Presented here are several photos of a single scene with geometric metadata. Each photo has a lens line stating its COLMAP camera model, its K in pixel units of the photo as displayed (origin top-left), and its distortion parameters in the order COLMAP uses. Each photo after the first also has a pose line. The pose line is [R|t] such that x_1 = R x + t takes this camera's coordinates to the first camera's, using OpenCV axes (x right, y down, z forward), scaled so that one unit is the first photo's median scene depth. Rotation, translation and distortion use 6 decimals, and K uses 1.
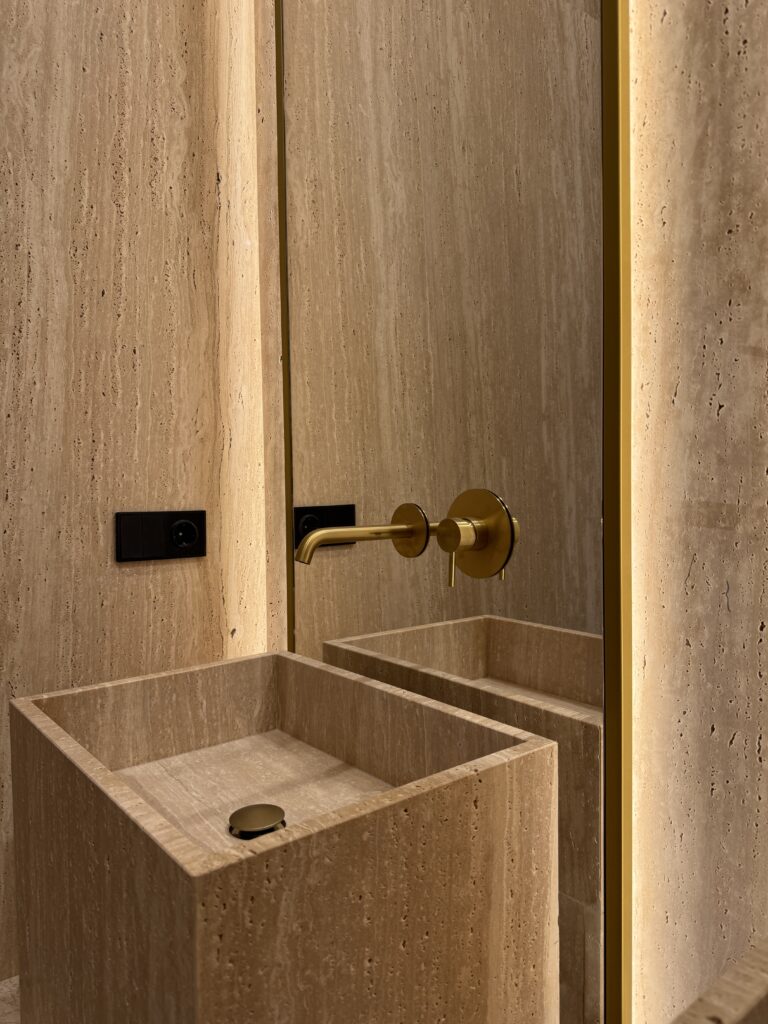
lens RADIAL K [[736.0, 0, 384.0], [0, 736.0, 512.0], [0, 0, 1]] dist [0.022694, -0.035300]
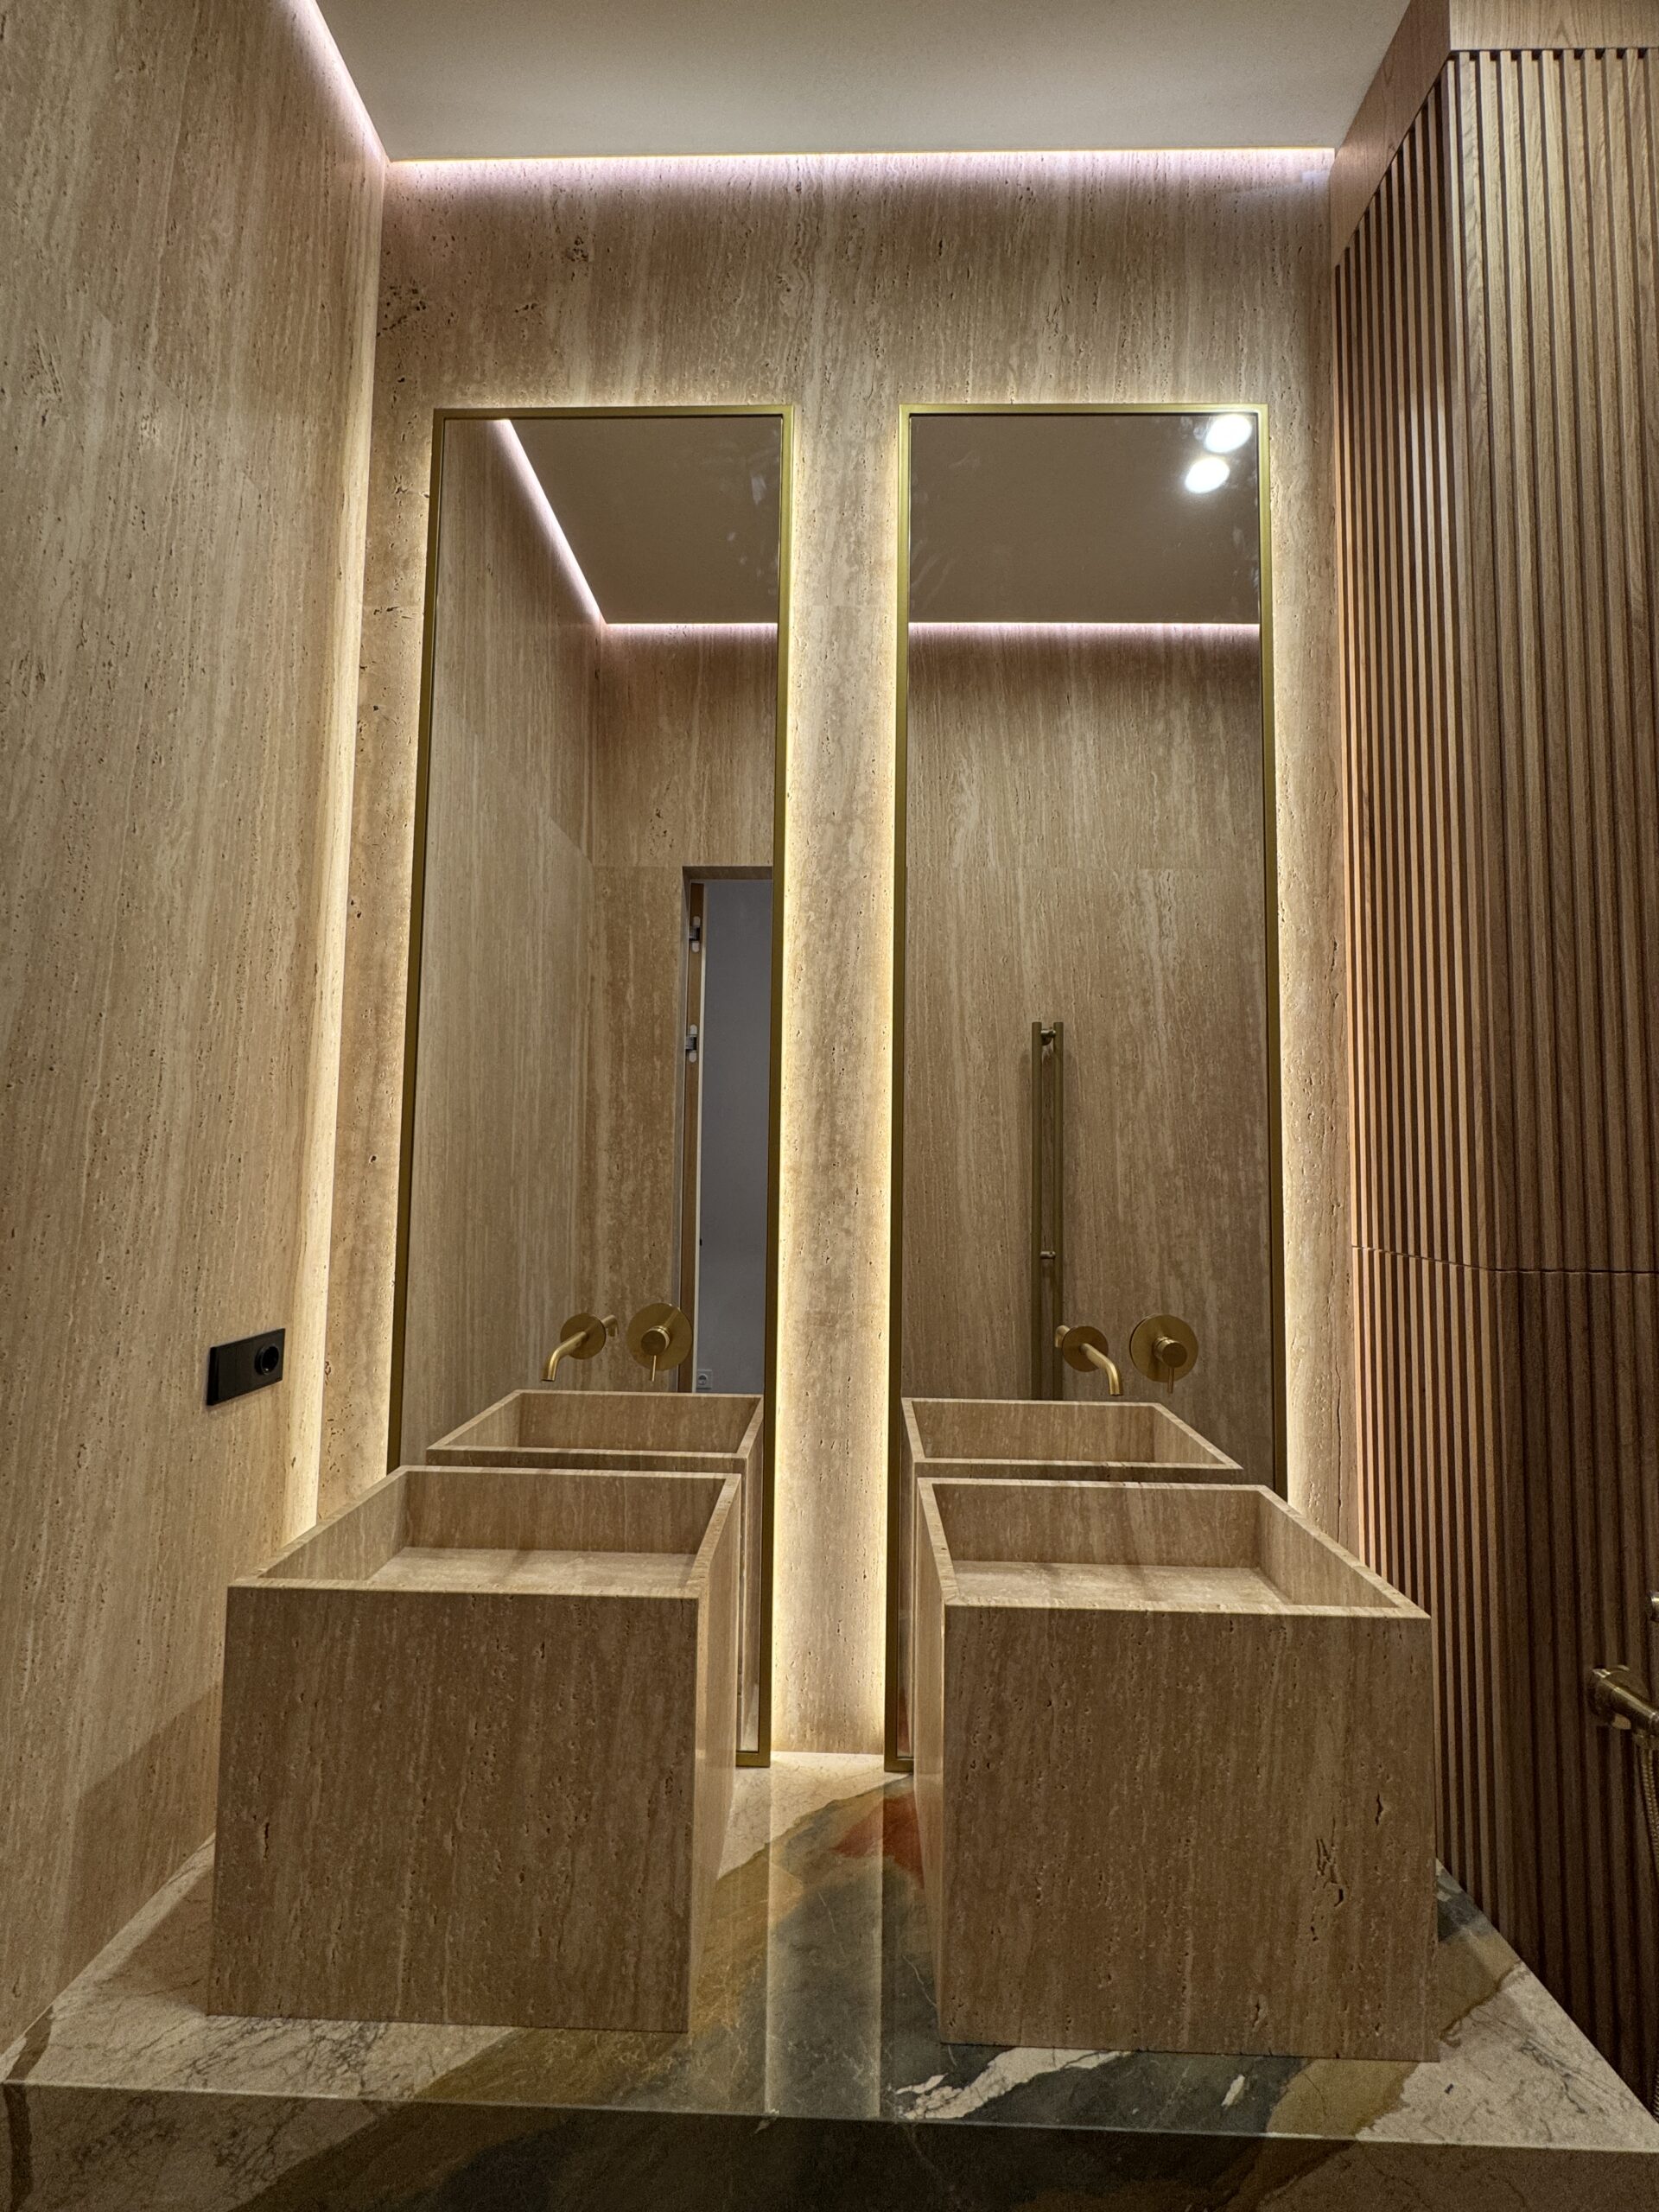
lens RADIAL K [[892.4, 0, 828.1], [0, 892.4, 1093.3], [0, 0, 1]] dist [0.000092, 0.000245]
pose [[0.638186, 0.075756, 0.766146, -0.698472], [0.004504, 0.994763, -0.102114, -0.178783], [-0.769869, 0.068618, 0.634502, -0.236278]]
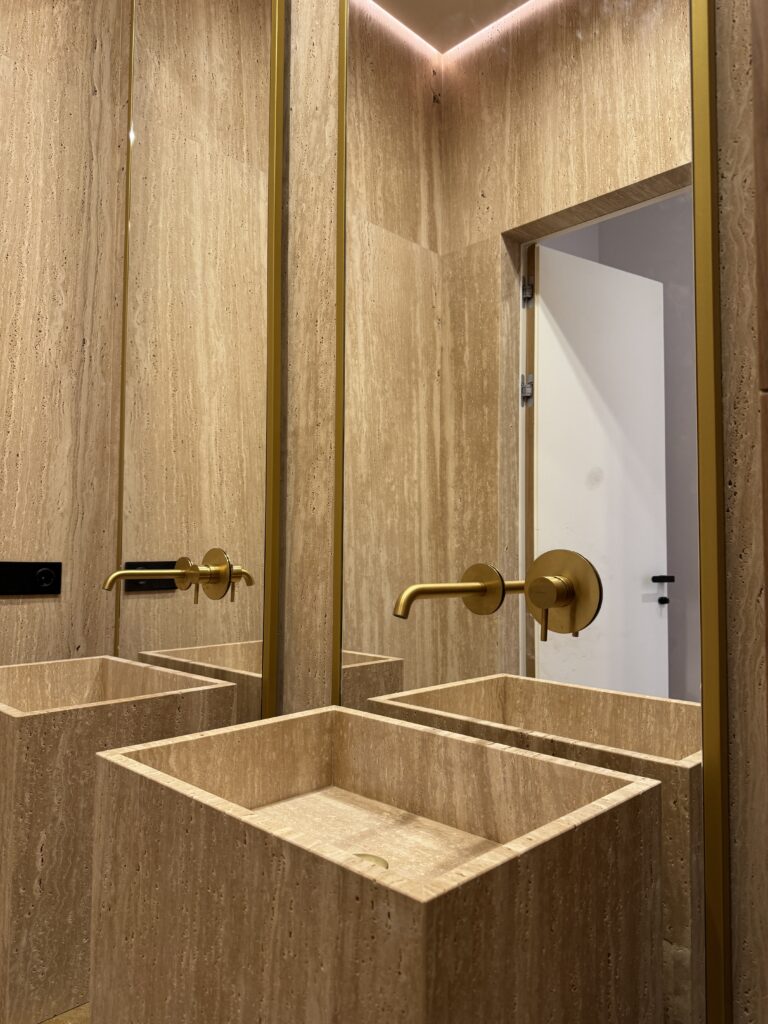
lens RADIAL K [[727.4, 0, 376.1], [0, 727.4, 512.7], [0, 0, 1]] dist [0.100780, -0.161260]
pose [[0.993853, 0.026779, 0.107417, 0.226559], [-0.016549, 0.995338, -0.095020, 0.030529], [-0.109460, 0.092658, 0.989663, -0.552366]]
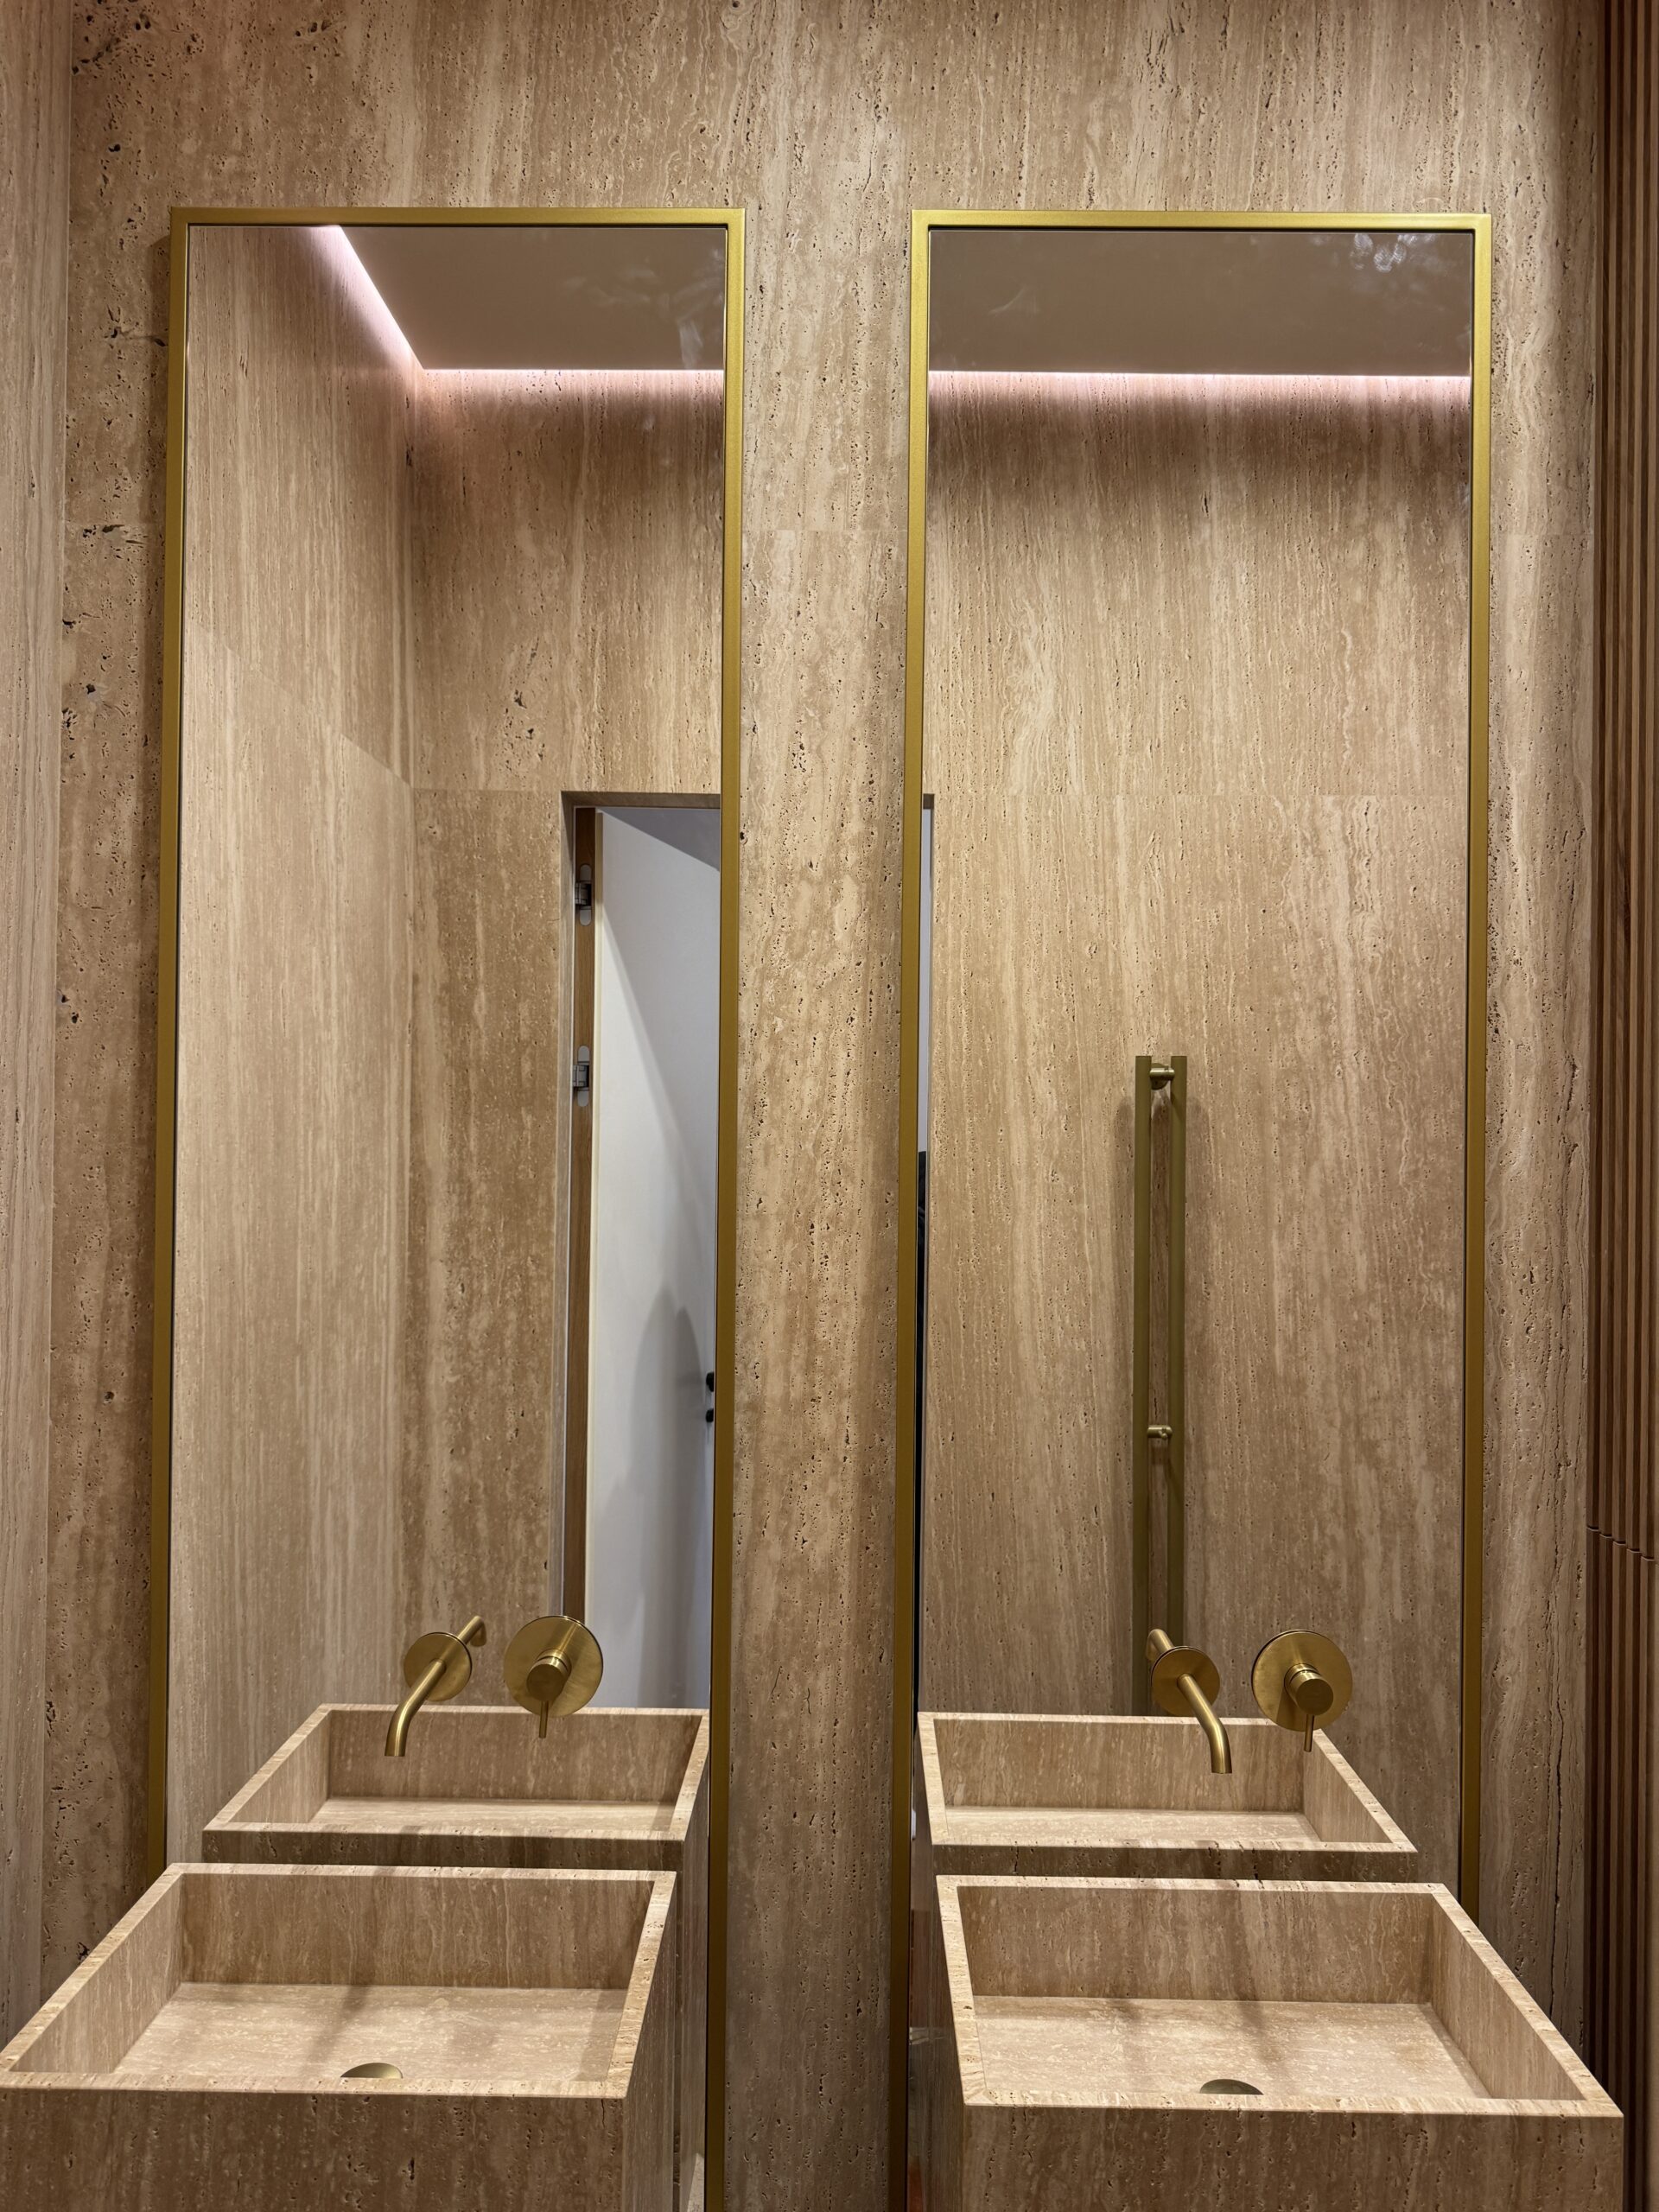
lens RADIAL K [[1608.9, 0, 828.0], [0, 1608.9, 1081.3], [0, 0, 1]] dist [0.111493, -0.155591]
pose [[0.628251, 0.030320, 0.777419, -0.903267], [0.008473, 0.998914, -0.045806, -0.431076], [-0.777964, 0.035365, 0.627313, -0.412393]]
